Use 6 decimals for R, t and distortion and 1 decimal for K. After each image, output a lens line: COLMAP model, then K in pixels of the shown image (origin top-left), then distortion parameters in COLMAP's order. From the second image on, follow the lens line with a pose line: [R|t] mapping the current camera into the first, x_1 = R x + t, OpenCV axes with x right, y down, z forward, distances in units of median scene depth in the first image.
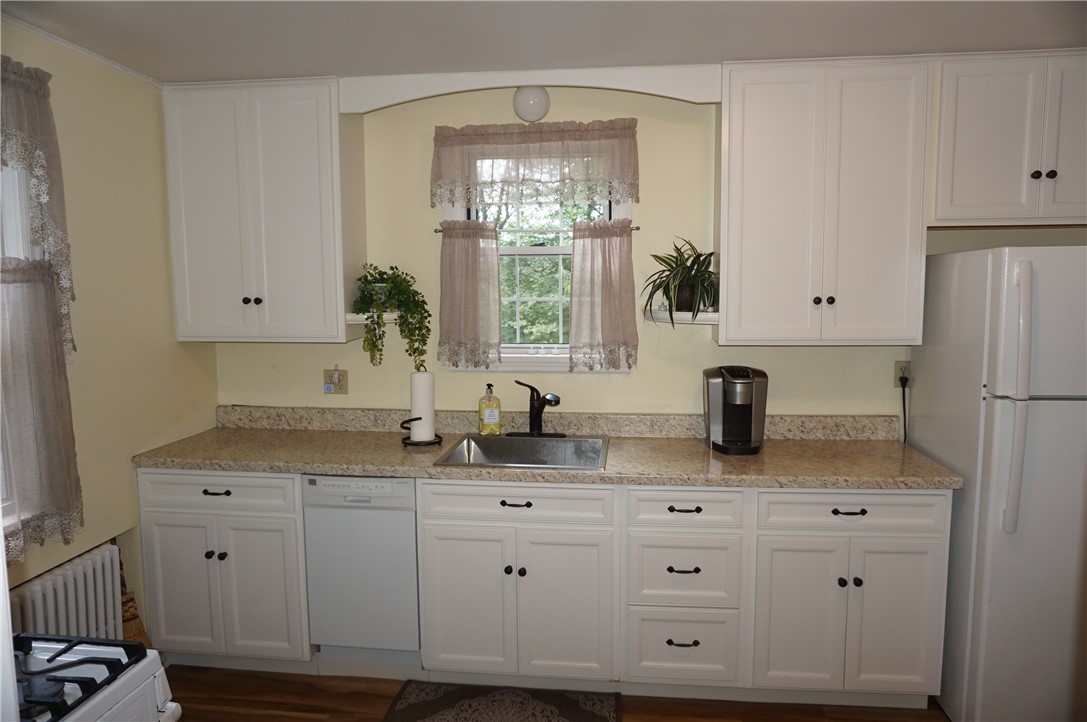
lens RADIAL K [[719.6, 0, 543.5], [0, 719.6, 361.0], [0, 0, 1]] dist [-0.065996, 0.039702]
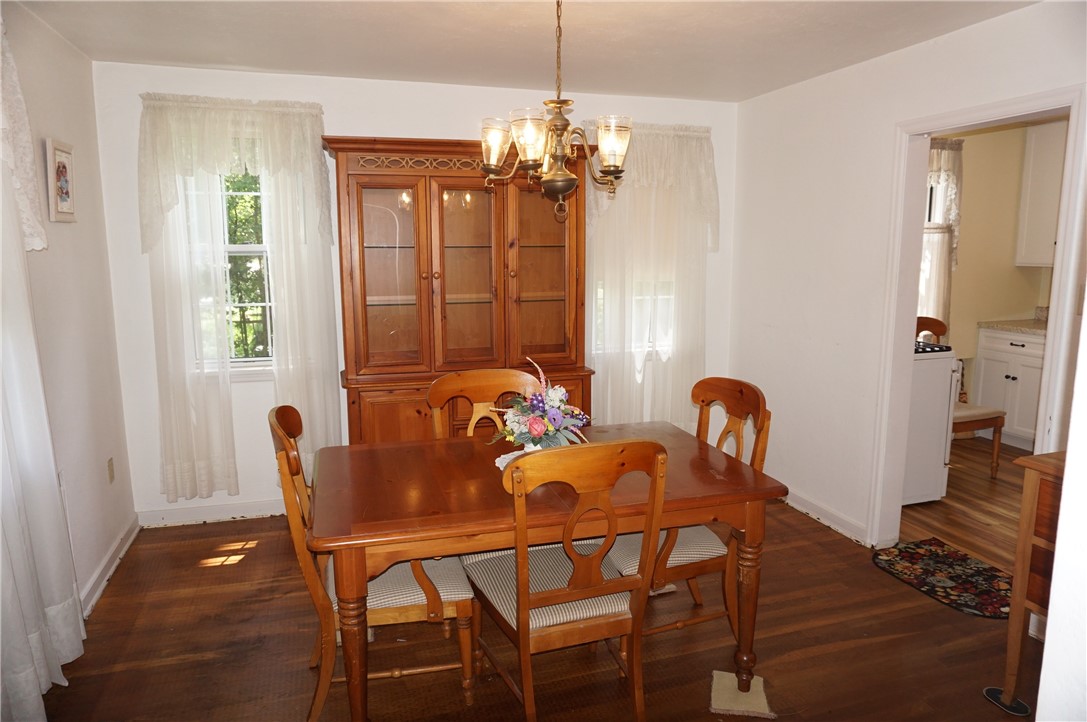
lens RADIAL K [[719.6, 0, 543.5], [0, 719.6, 361.0], [0, 0, 1]] dist [-0.065996, 0.039702]
pose [[0.407408, 0.150117, -0.900824, 0.670886], [-0.095378, 0.987997, 0.121508, 0.111211], [0.908252, 0.036416, 0.416836, -0.862836]]
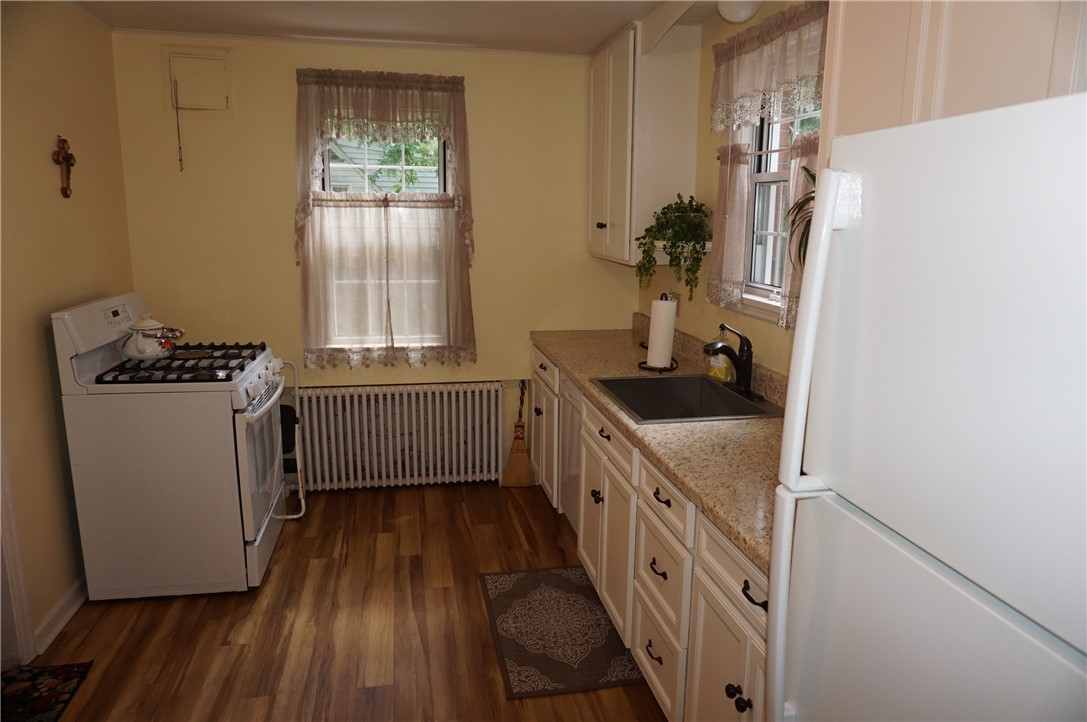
lens RADIAL K [[712.2, 0, 543.9], [0, 712.2, 365.4], [0, 0, 1]] dist [-0.061945, 0.001624]
pose [[0.309455, 0.206553, -0.928210, 0.741653], [-0.114196, 0.977132, 0.179367, -0.056846], [0.944032, 0.050492, 0.325966, 0.514775]]
